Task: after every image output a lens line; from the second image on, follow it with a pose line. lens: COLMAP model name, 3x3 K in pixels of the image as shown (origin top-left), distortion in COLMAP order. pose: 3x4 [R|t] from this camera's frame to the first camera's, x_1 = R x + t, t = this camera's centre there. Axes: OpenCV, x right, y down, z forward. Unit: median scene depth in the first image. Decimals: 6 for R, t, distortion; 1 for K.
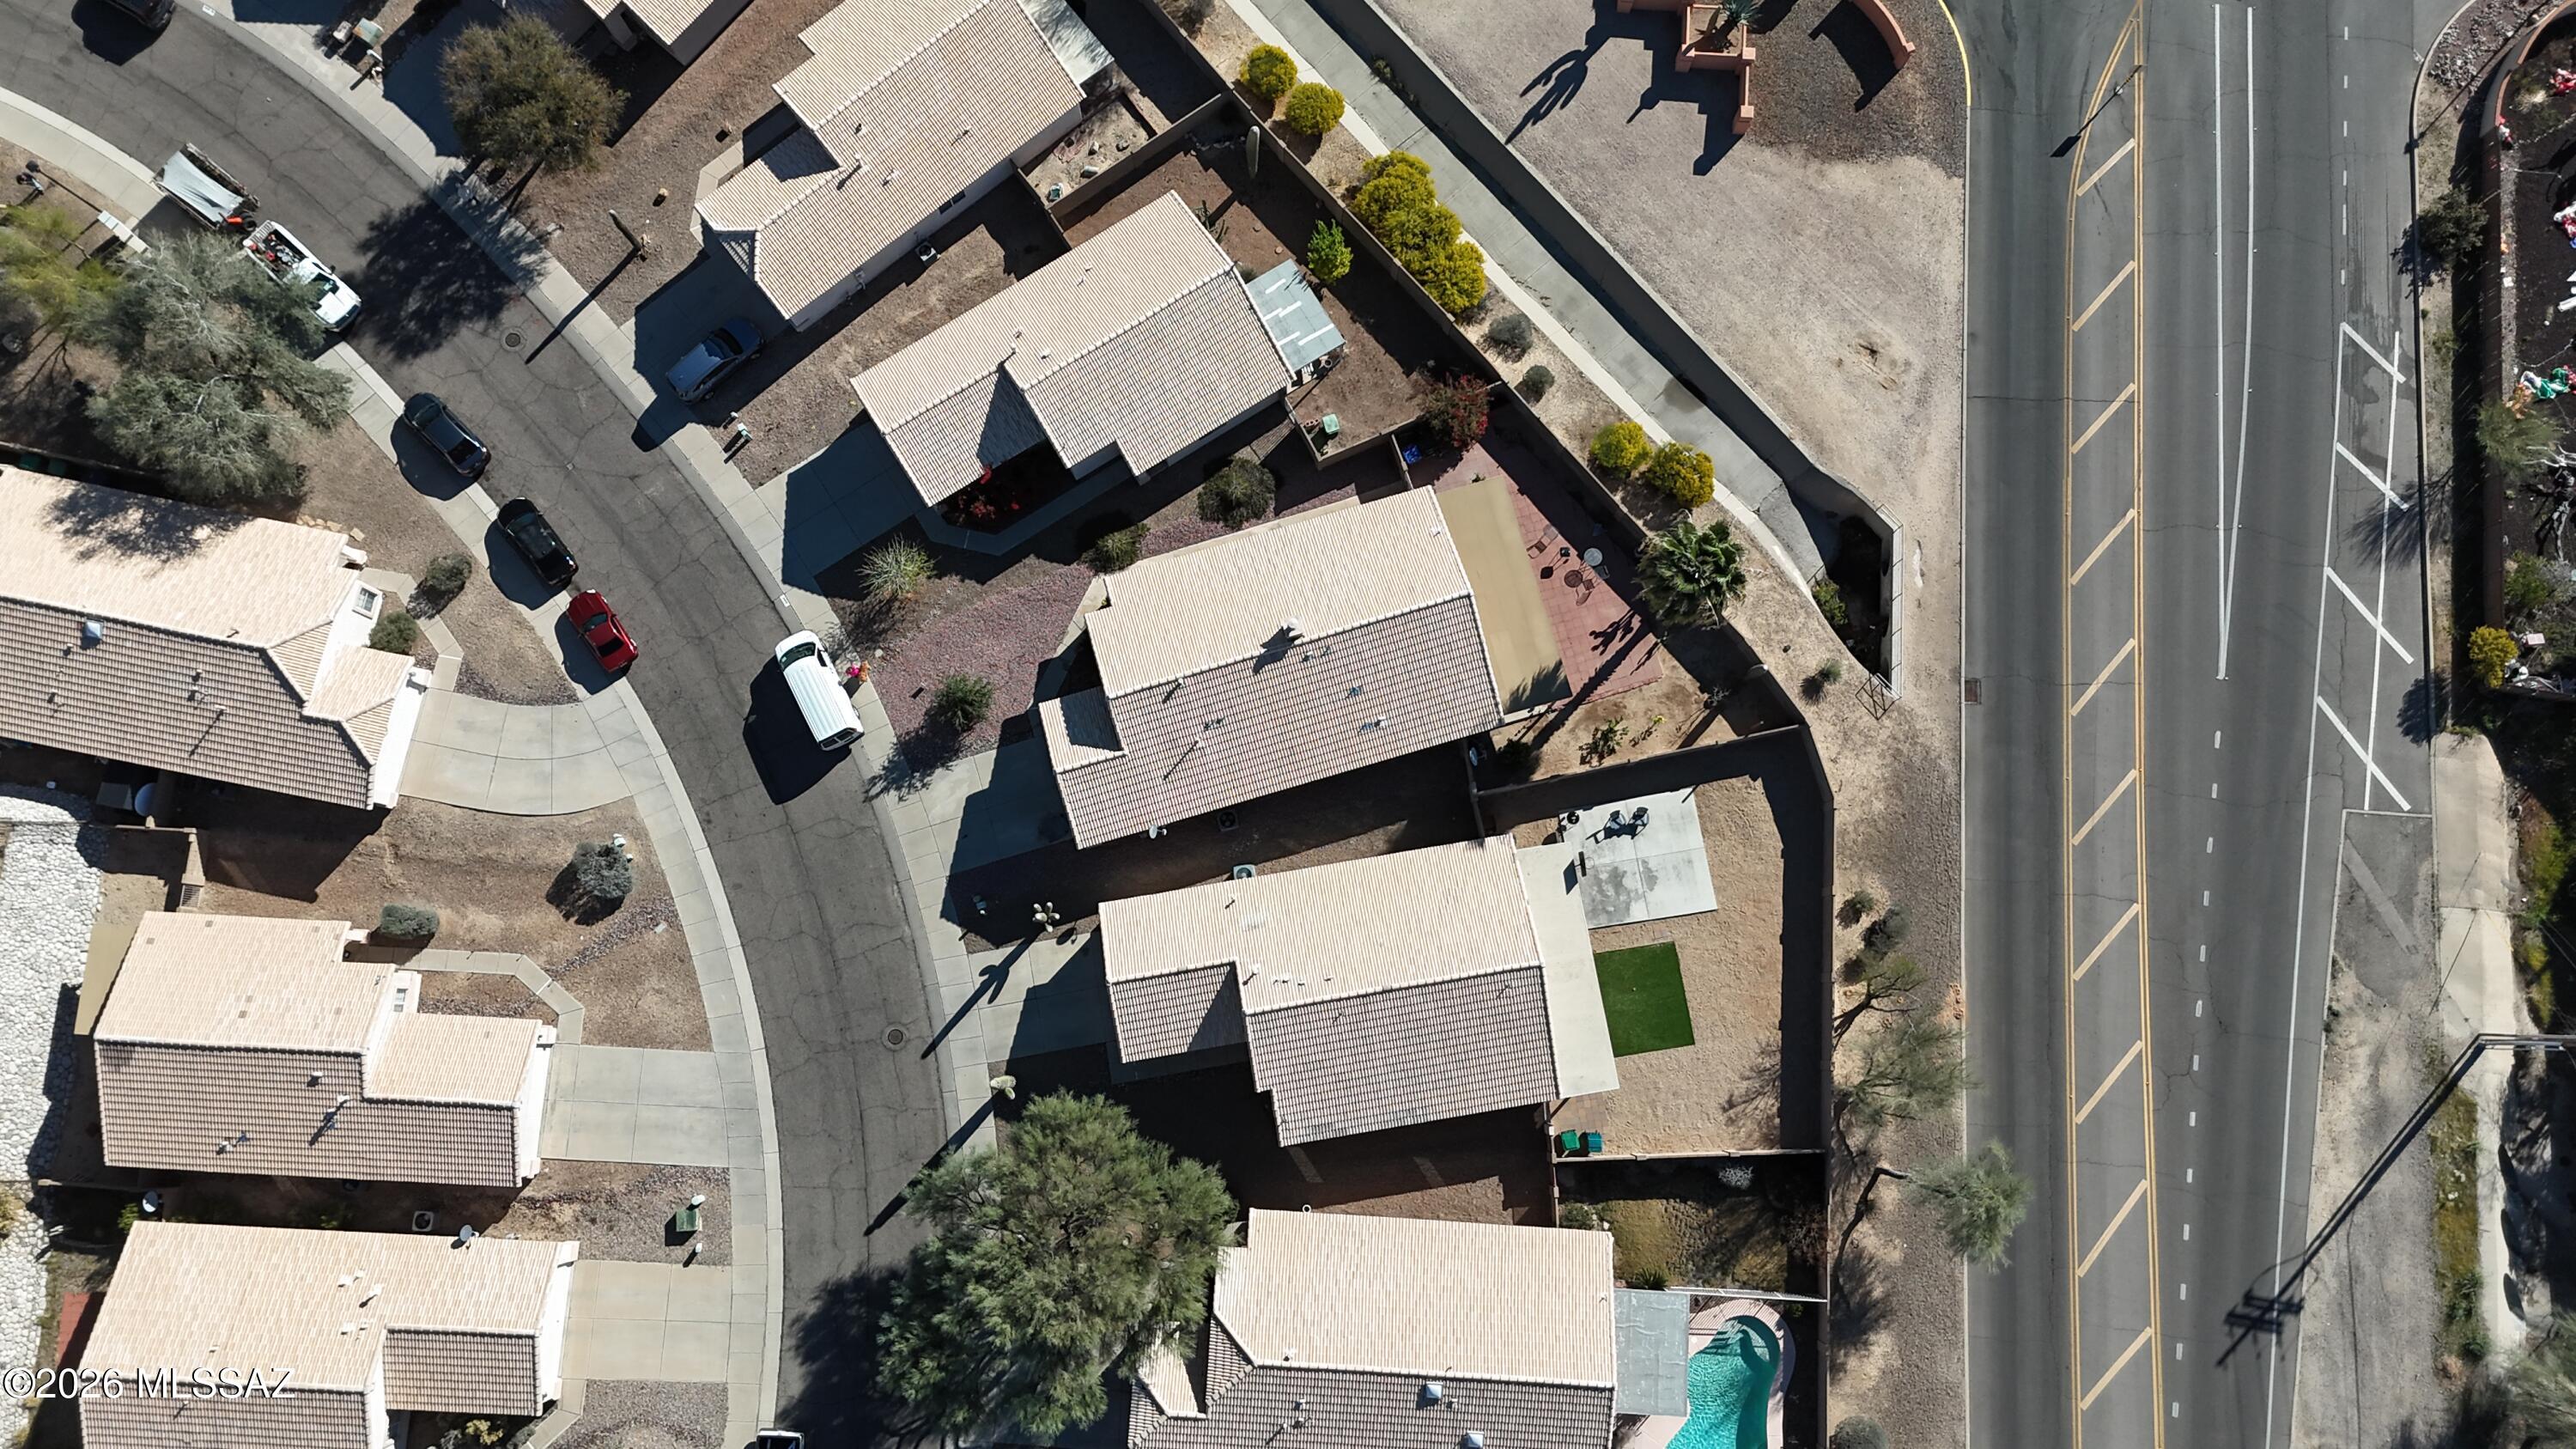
lens RADIAL K [[1837.6, 0, 1288.0], [0, 1837.6, 724.5], [0, 0, 1]] dist [0.062795, -0.067631]
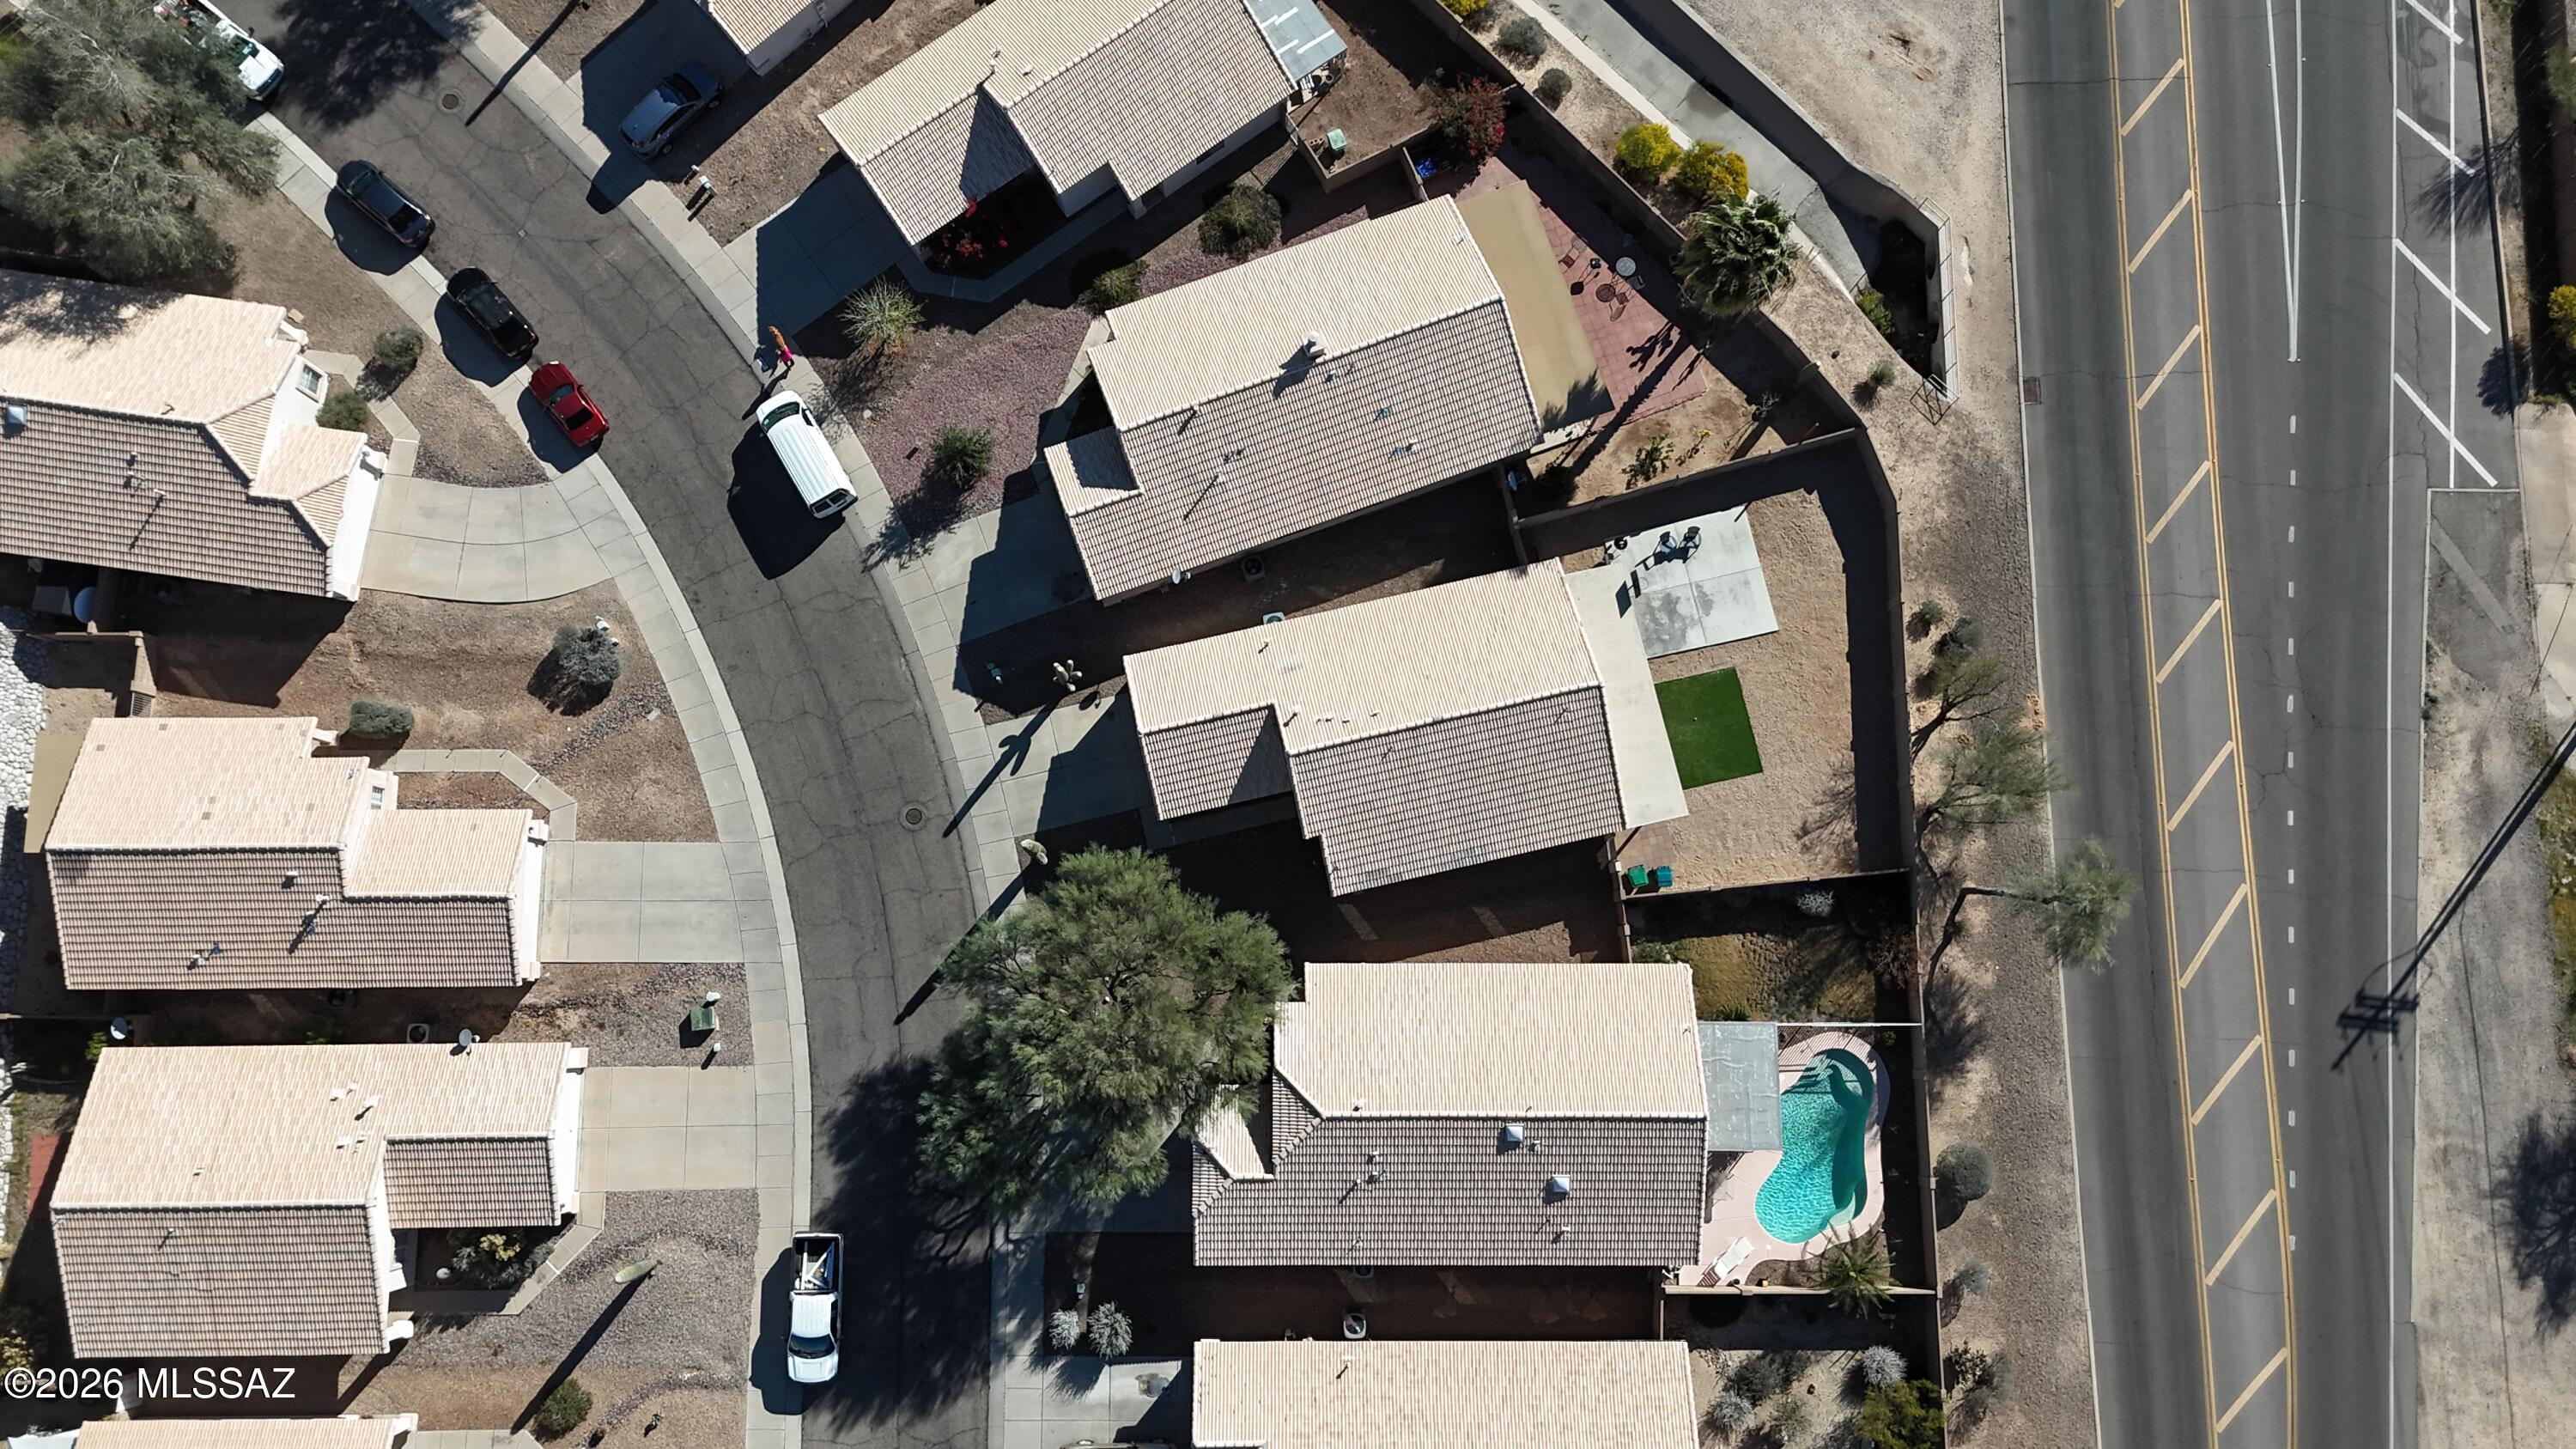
lens RADIAL K [[1837.6, 0, 1288.0], [0, 1837.6, 724.5], [0, 0, 1]] dist [0.062795, -0.067631]
pose [[0.998087, -0.059487, 0.016866, -0.035431], [0.059304, 0.998178, 0.011144, 0.122004], [-0.017499, -0.010123, 0.999796, 0.061924]]
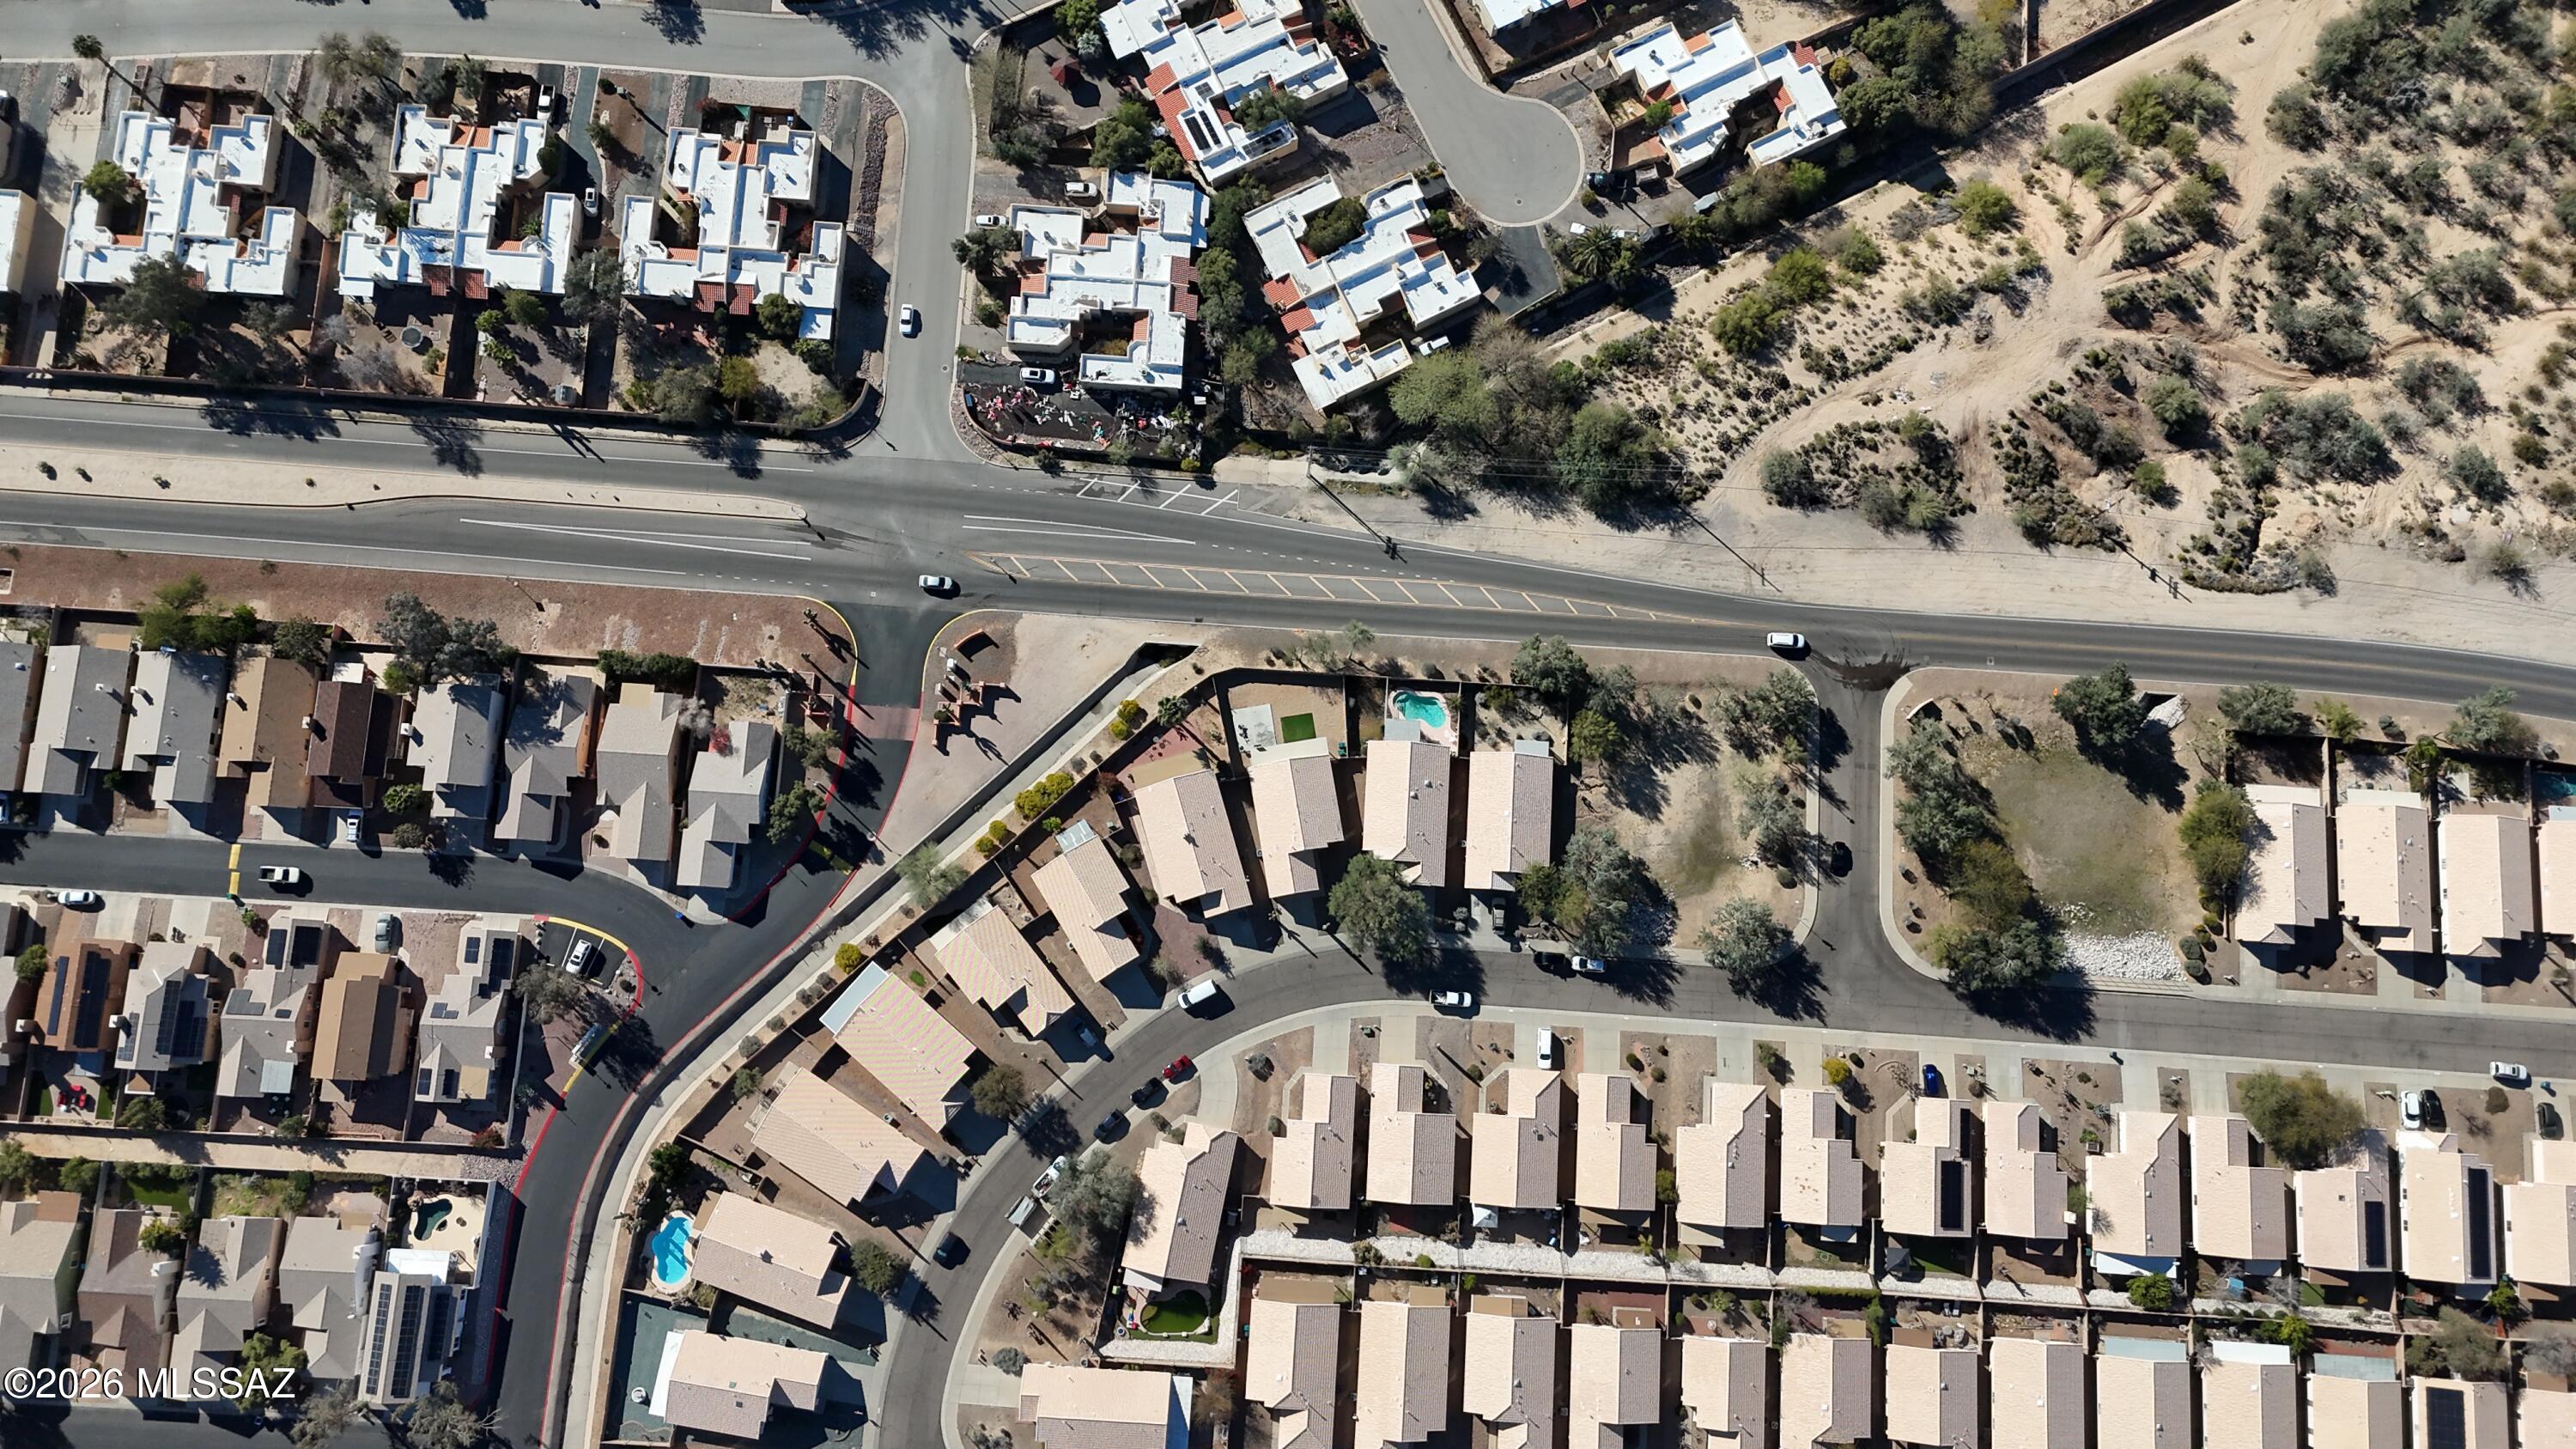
lens RADIAL K [[1812.3, 0, 1287.6], [0, 1812.3, 736.0], [0, 0, 1]] dist [0.048719, -0.064868]
pose [[-0.000774, -0.987224, 0.159337, -0.310350], [0.983793, 0.027818, 0.177135, -0.412075], [-0.179304, 0.156892, 0.971203, -1.982607]]
